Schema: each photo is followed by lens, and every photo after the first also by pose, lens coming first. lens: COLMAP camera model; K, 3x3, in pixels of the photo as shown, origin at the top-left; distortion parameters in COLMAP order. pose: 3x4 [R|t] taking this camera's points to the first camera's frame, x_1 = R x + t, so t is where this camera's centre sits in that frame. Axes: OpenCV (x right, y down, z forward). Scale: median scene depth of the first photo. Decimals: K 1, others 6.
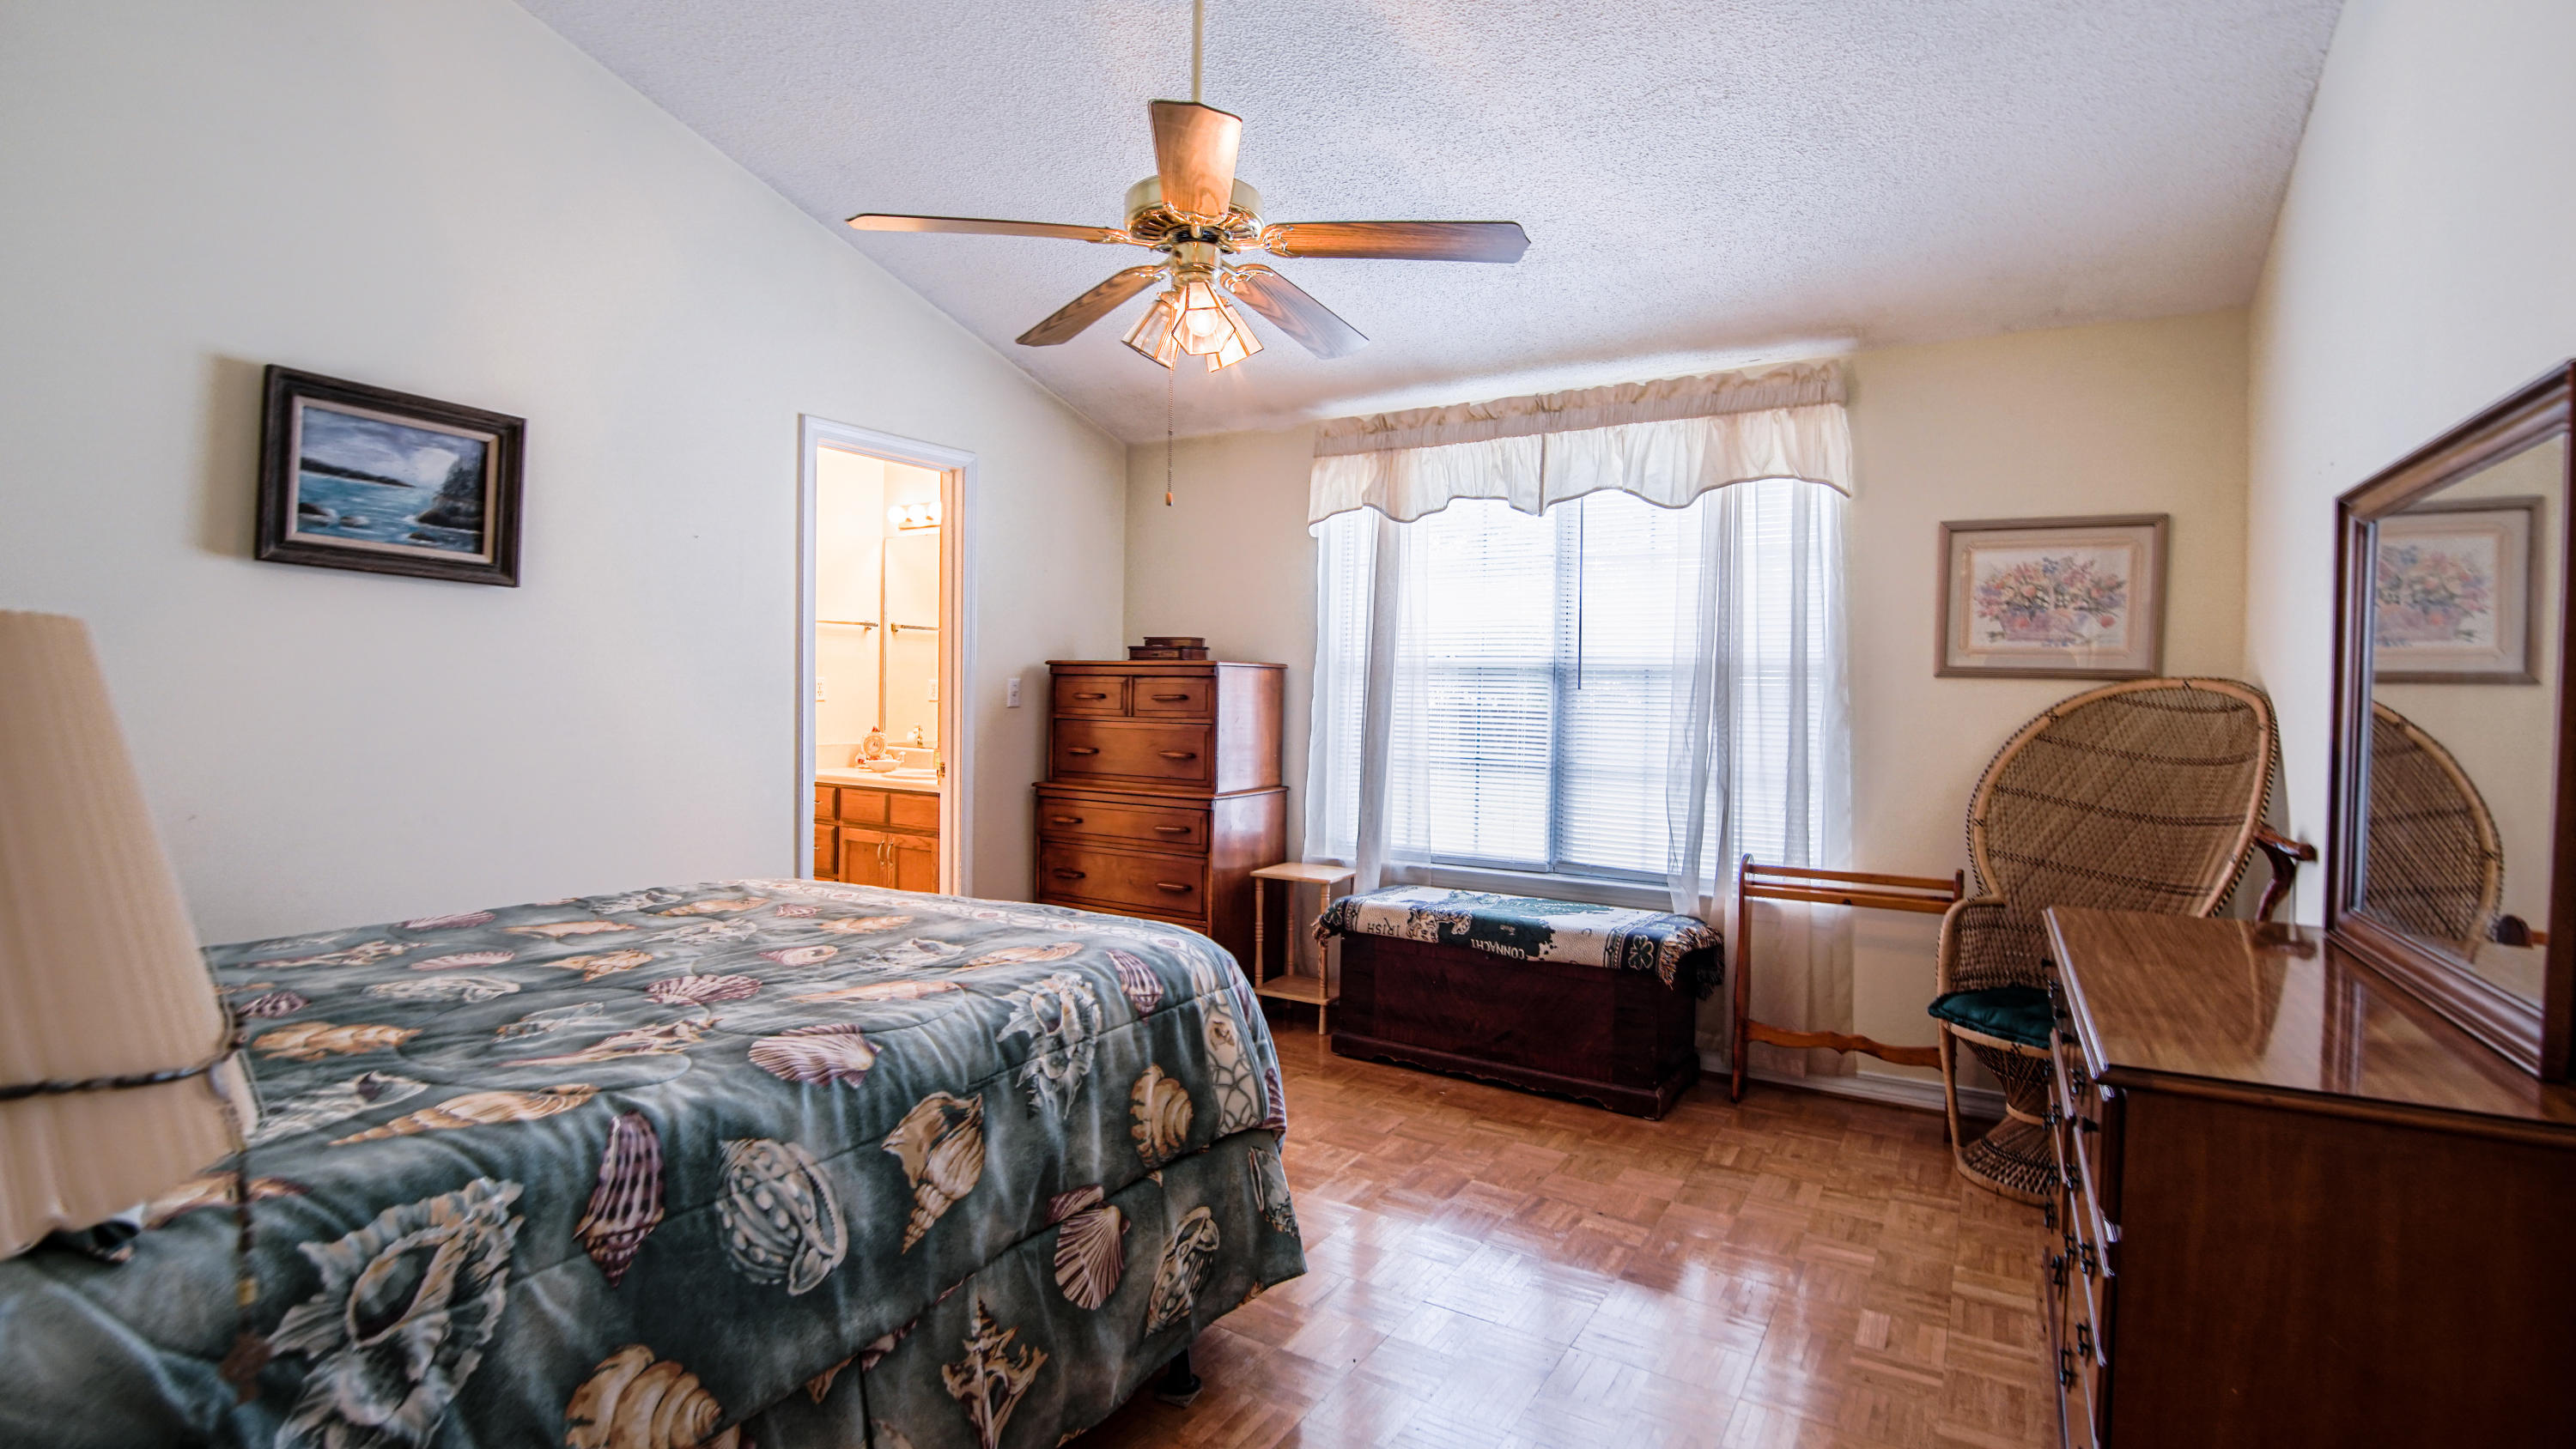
lens RADIAL K [[1197.0, 0, 1310.1], [0, 1197.0, 720.7], [0, 0, 1]] dist [-0.045619, 0.012409]
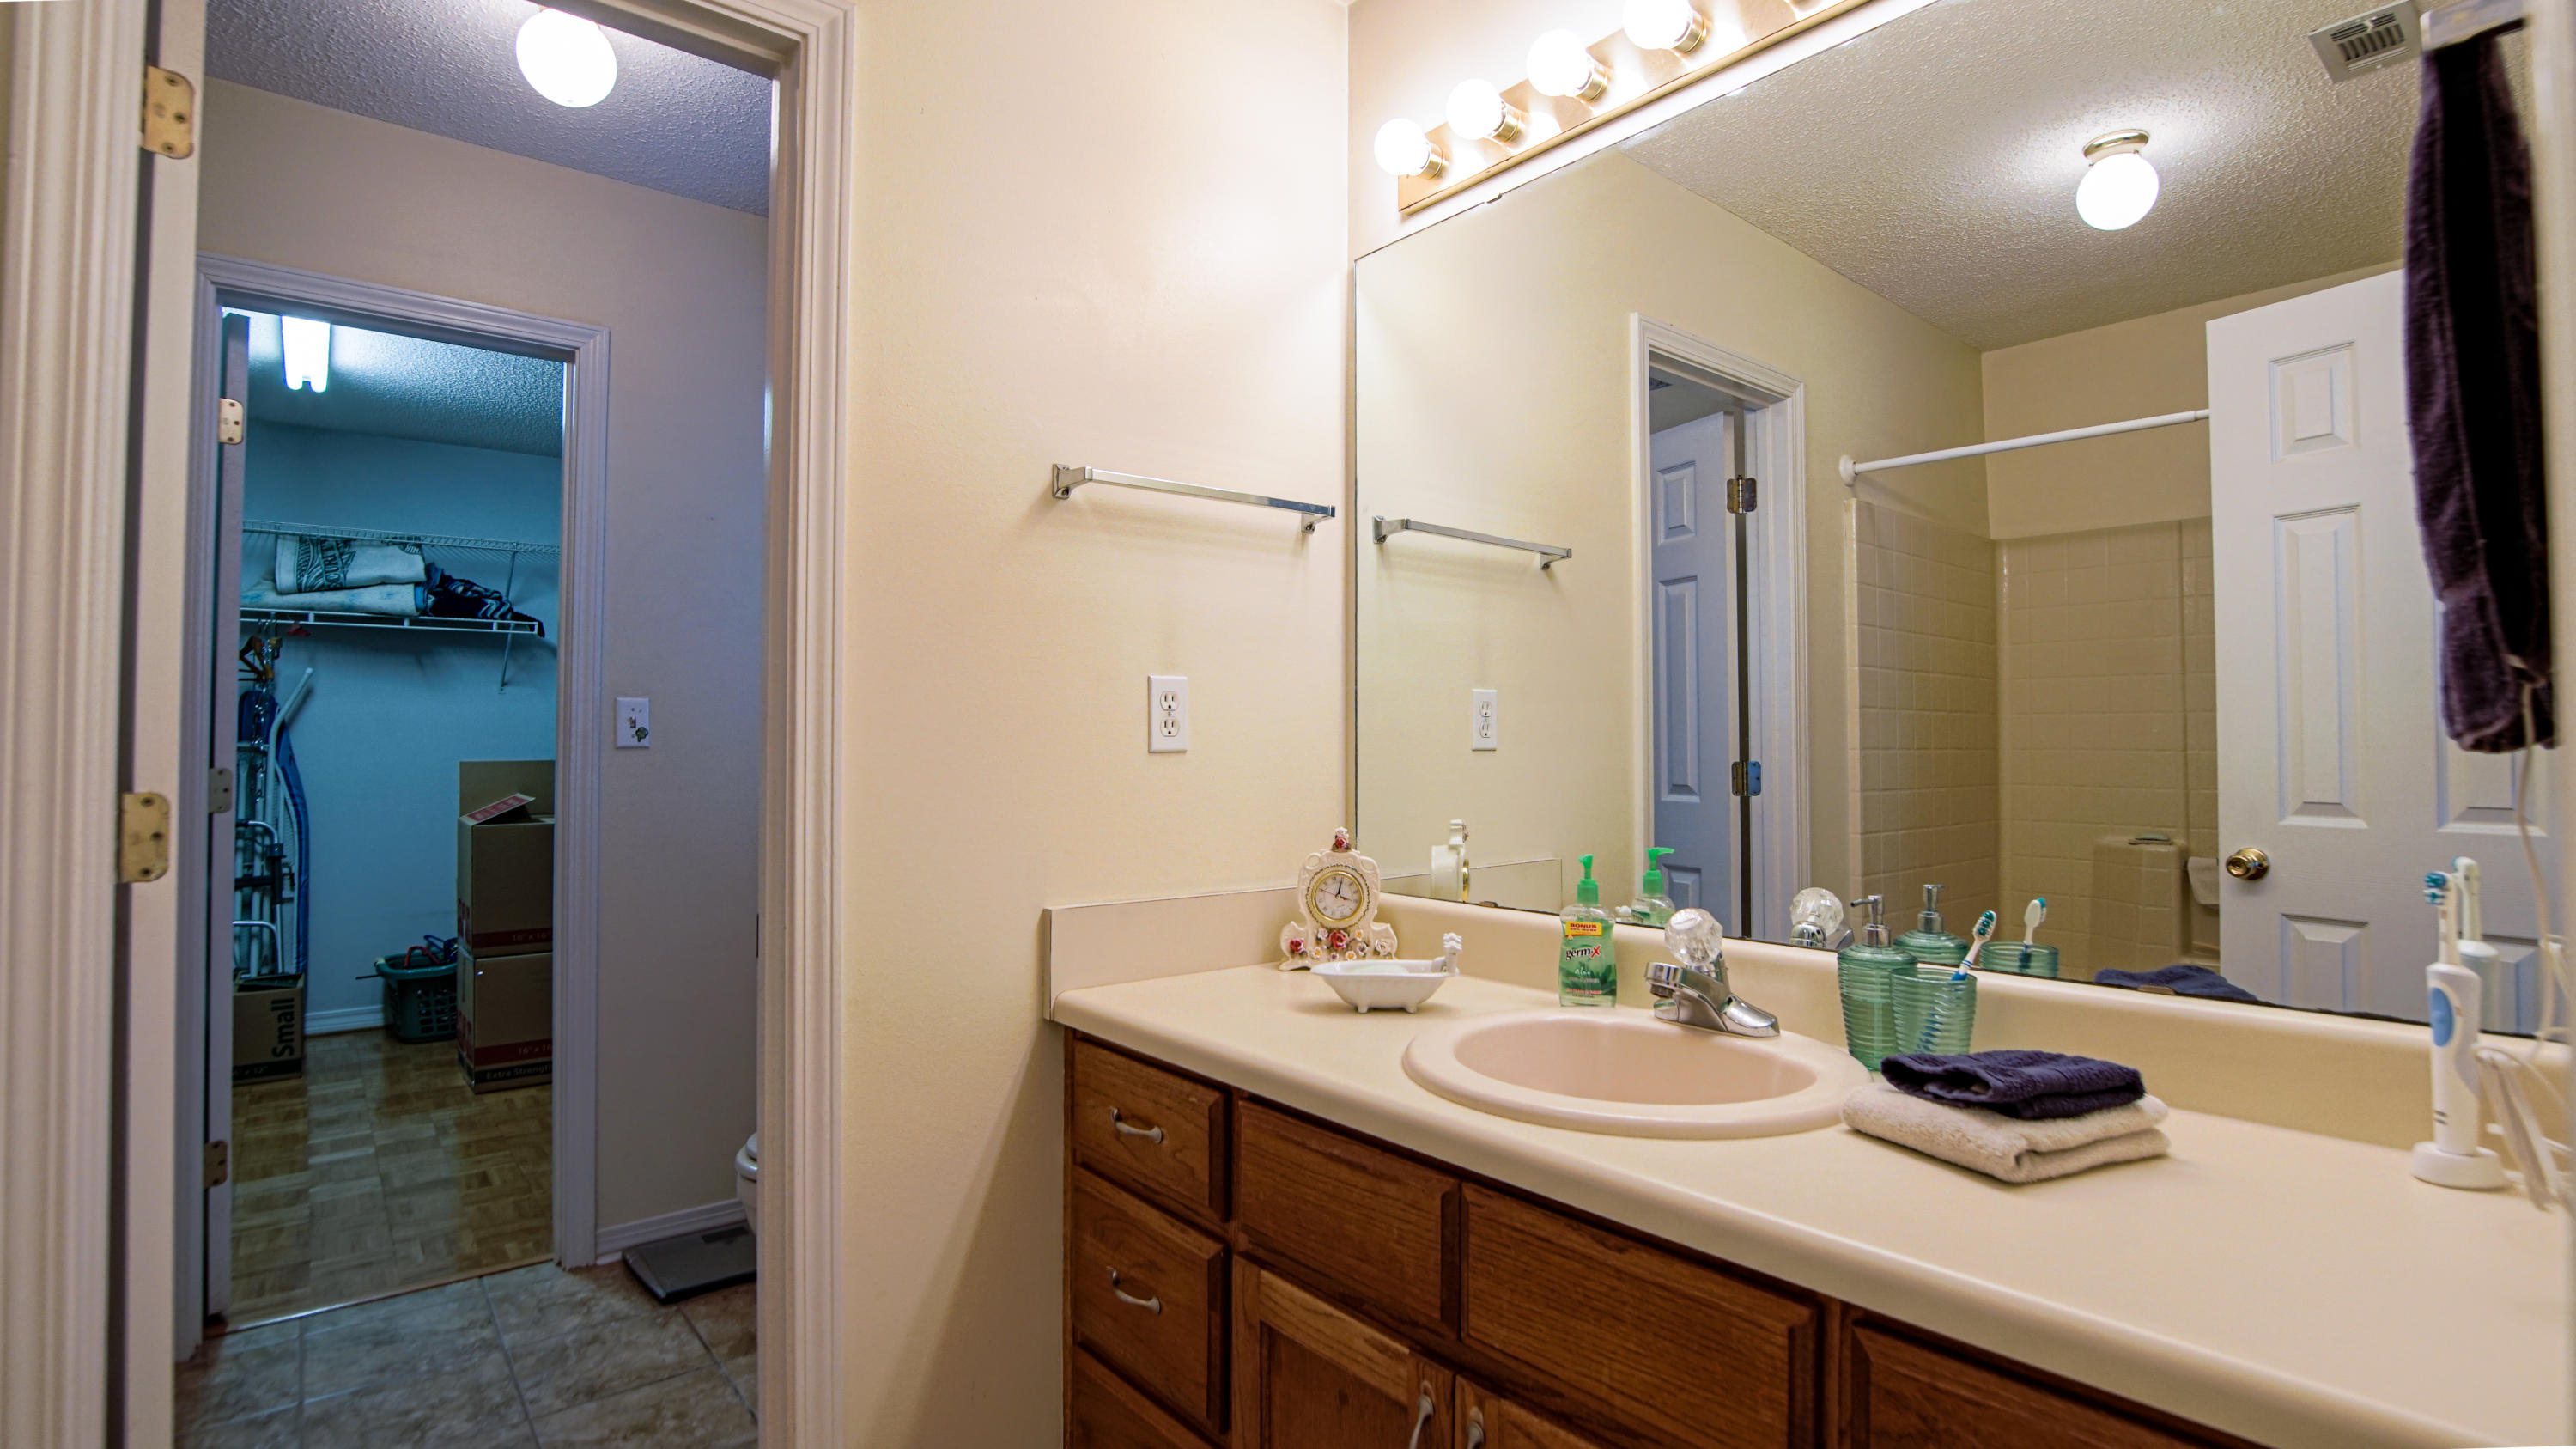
lens RADIAL K [[1197.4, 0, 1310.1], [0, 1197.4, 720.7], [0, 0, 1]] dist [-0.045619, 0.012409]
pose [[0.951120, -0.024784, -0.307827, -0.287159], [0.011097, 0.998874, -0.046136, -0.009689], [0.308624, 0.040464, 0.950323, 0.728830]]
